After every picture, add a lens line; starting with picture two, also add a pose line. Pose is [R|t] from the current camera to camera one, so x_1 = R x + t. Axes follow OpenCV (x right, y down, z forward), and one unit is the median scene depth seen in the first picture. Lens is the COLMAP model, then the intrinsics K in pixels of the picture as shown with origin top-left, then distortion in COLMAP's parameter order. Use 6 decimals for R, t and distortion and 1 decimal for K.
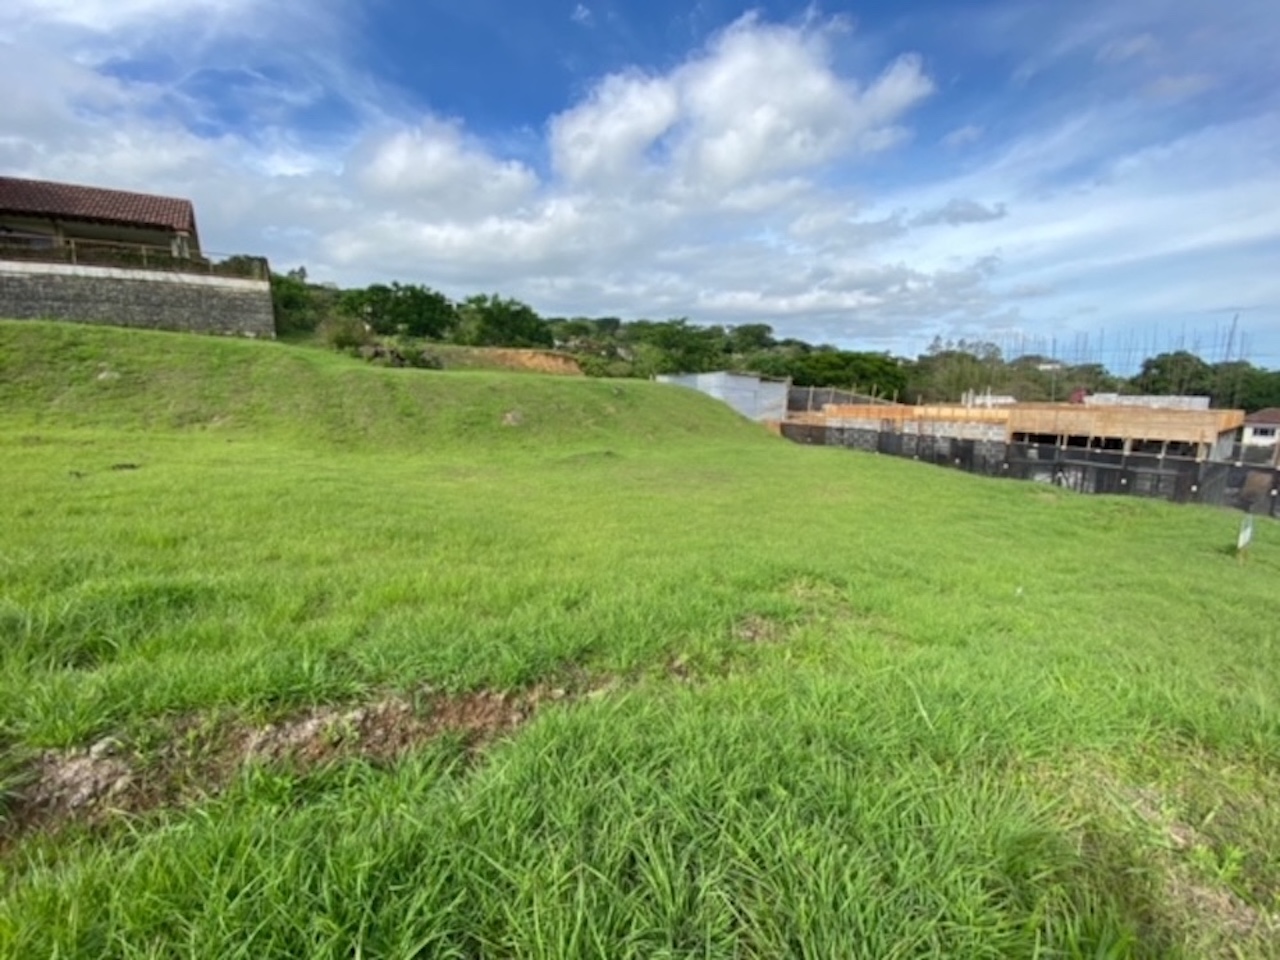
lens RADIAL K [[529.3, 0, 641.1], [0, 529.3, 481.2], [0, 0, 1]] dist [-0.008547, -0.010796]
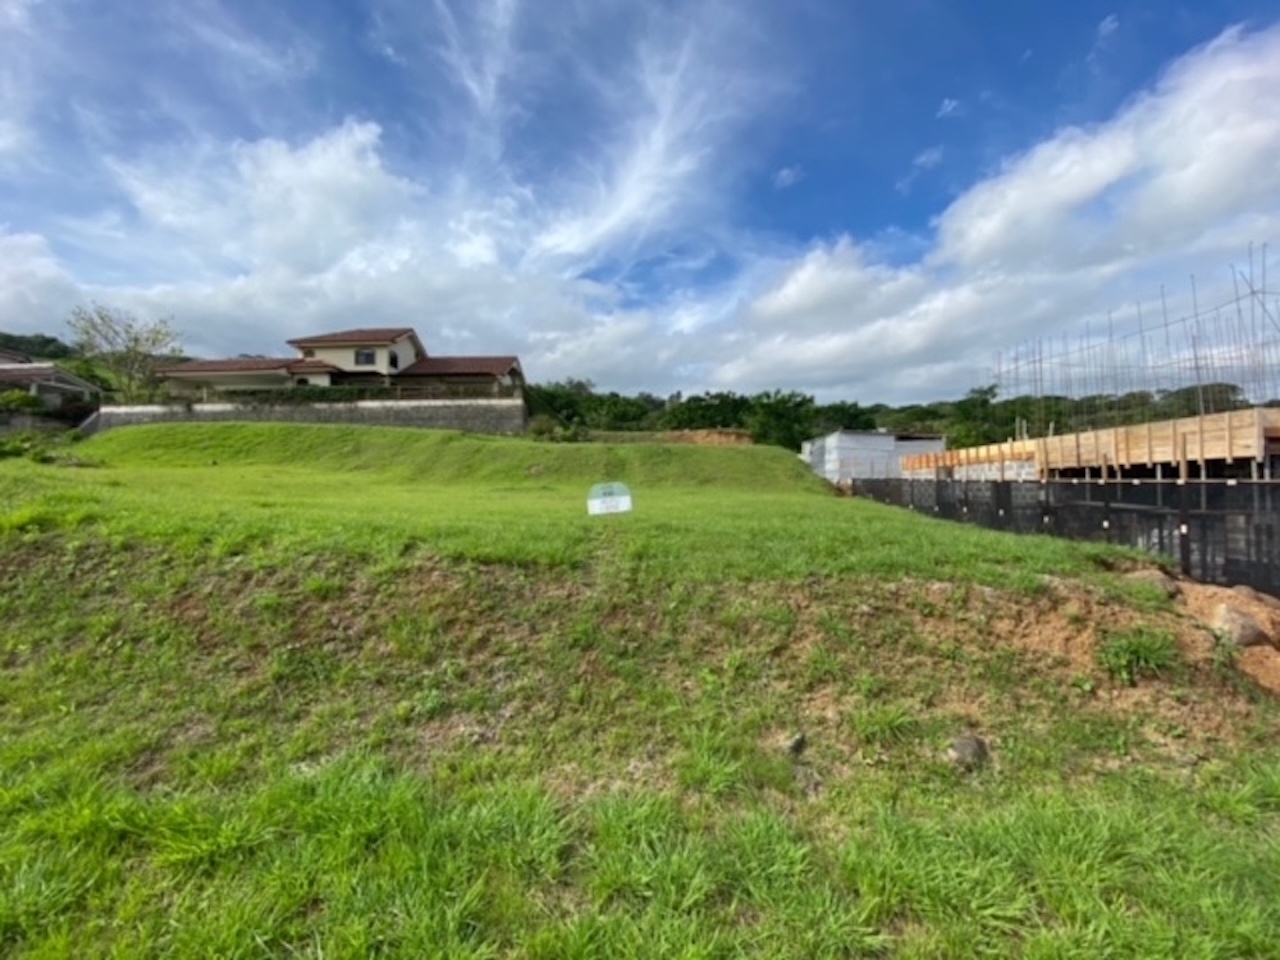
lens RADIAL K [[529.3, 0, 648.5], [0, 529.3, 481.7], [0, 0, 1]] dist [-0.008547, -0.010796]
pose [[0.779989, -0.026716, -0.625222, 0.765104], [-0.086369, 0.984931, -0.149835, 0.078163], [0.619804, 0.170870, 0.765928, 0.142716]]
